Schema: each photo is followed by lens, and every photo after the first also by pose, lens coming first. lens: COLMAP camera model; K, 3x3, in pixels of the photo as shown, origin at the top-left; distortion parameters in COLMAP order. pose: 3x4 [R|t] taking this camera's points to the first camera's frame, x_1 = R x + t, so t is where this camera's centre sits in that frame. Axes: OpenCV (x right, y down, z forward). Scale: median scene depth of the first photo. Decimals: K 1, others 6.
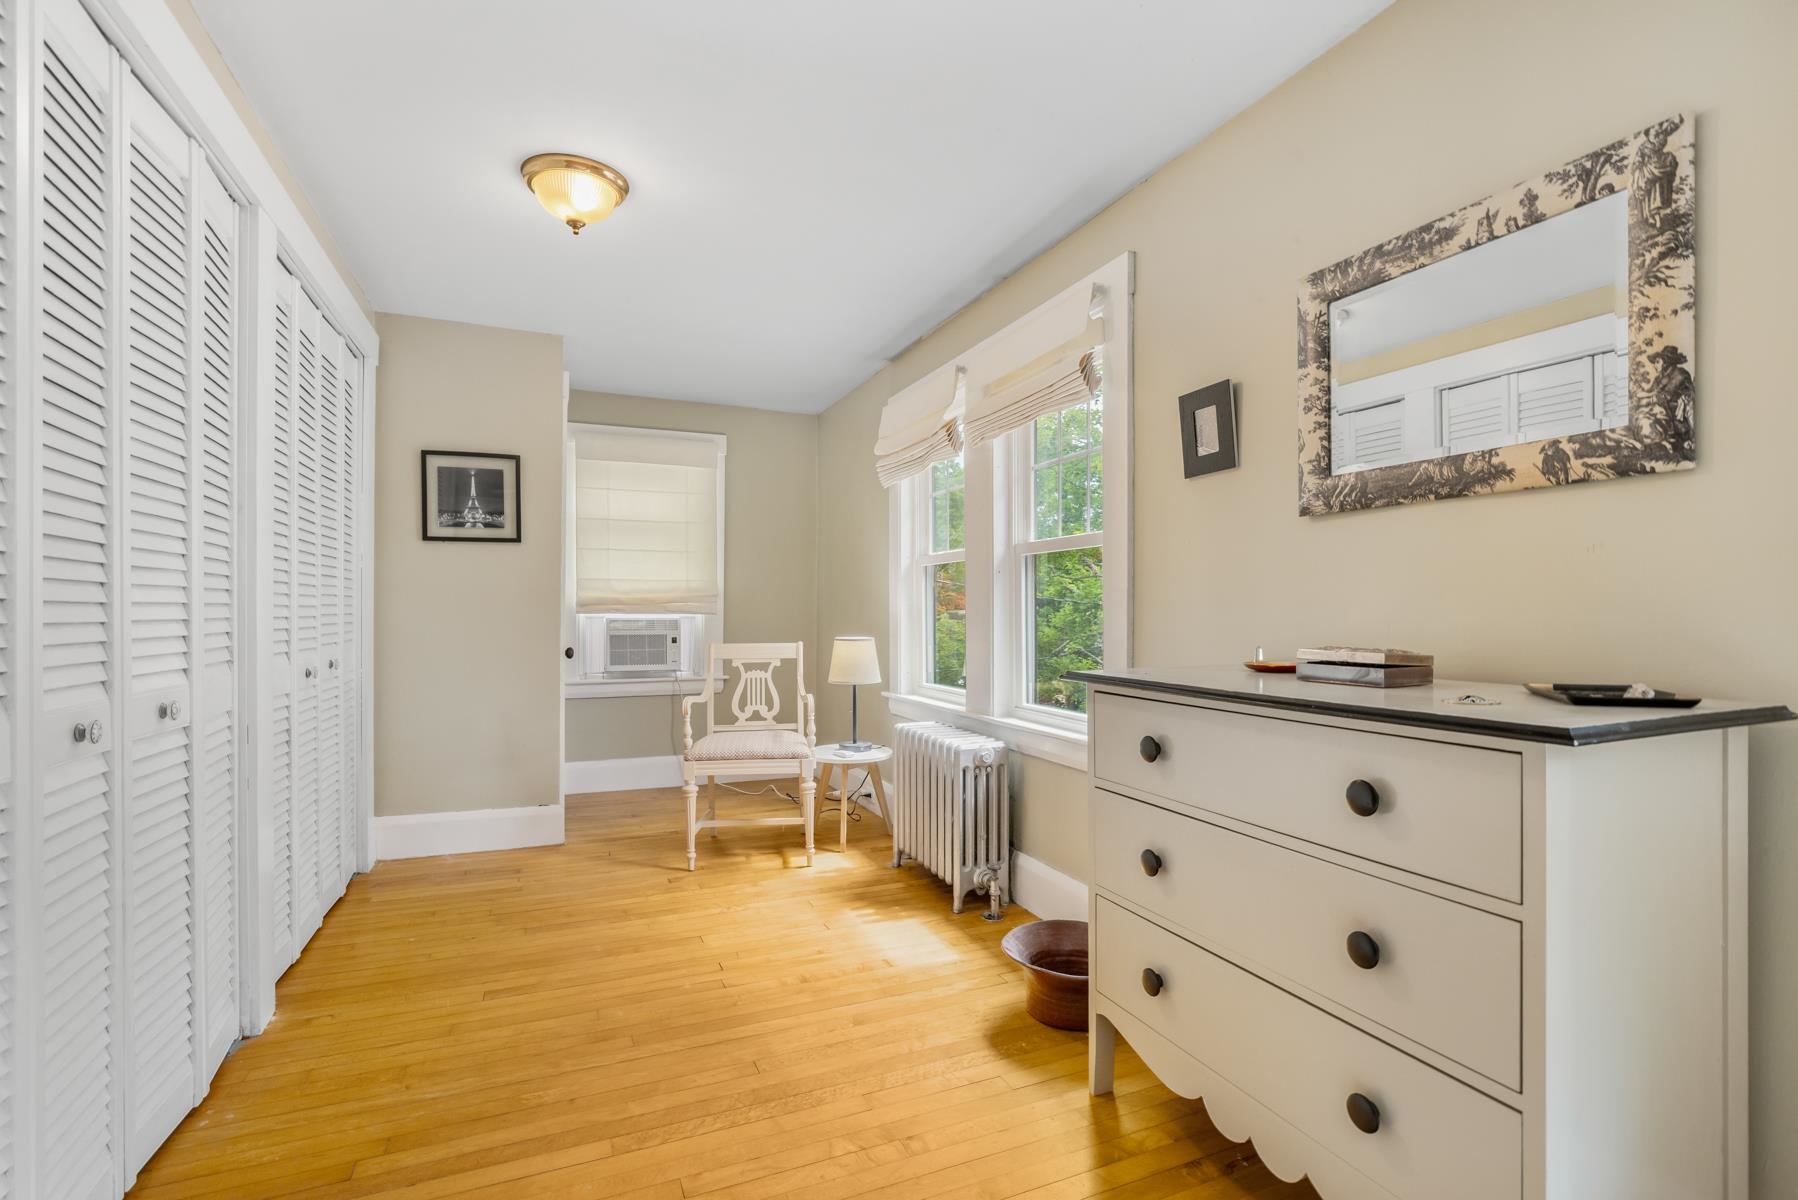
lens RADIAL K [[831.9, 0, 895.1], [0, 831.9, 618.1], [0, 0, 1]] dist [-0.012025, 0.001545]
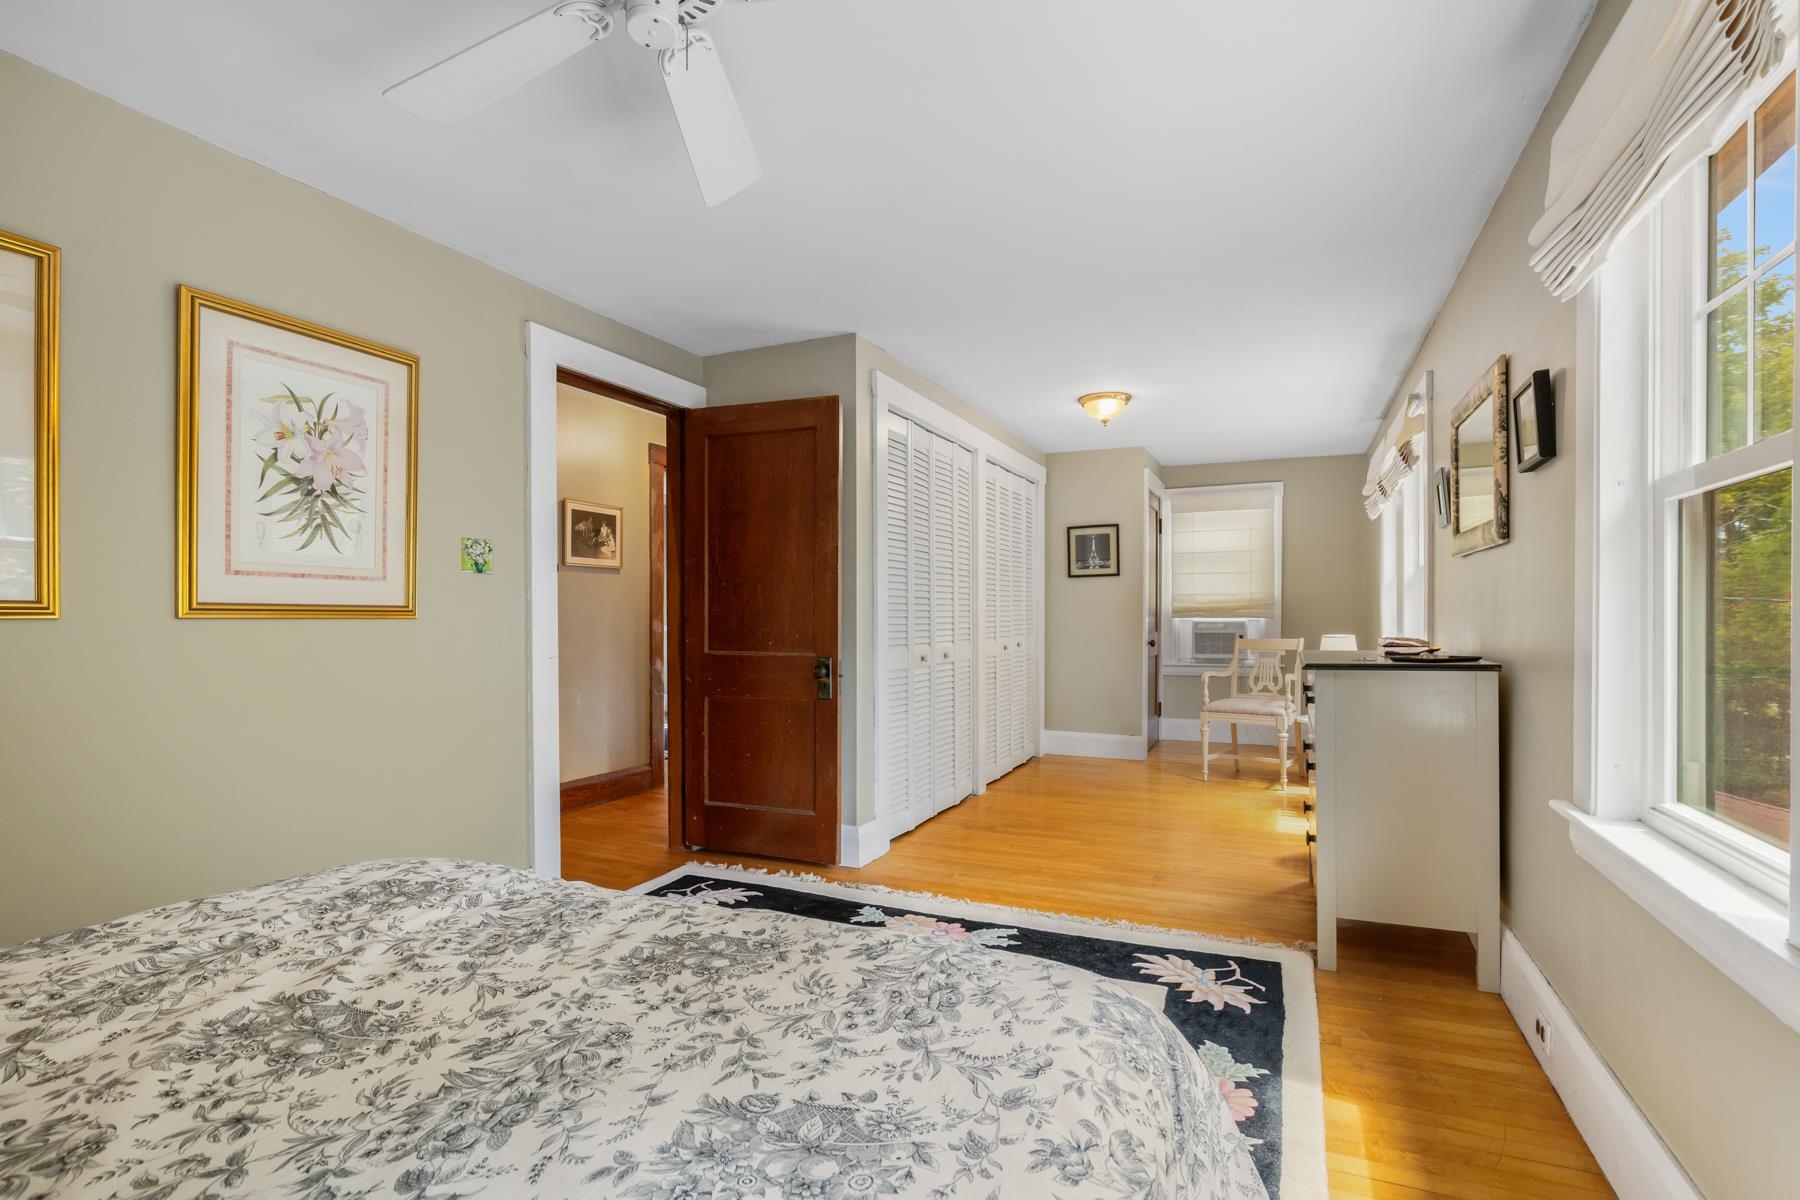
lens RADIAL K [[832.8, 0, 904.4], [0, 832.8, 612.7], [0, 0, 1]] dist [-0.012025, 0.001545]
pose [[0.677431, -0.008987, -0.735531, 0.500470], [0.002748, 0.999949, -0.009686, -0.002239], [0.735581, 0.004540, 0.677421, -0.463734]]
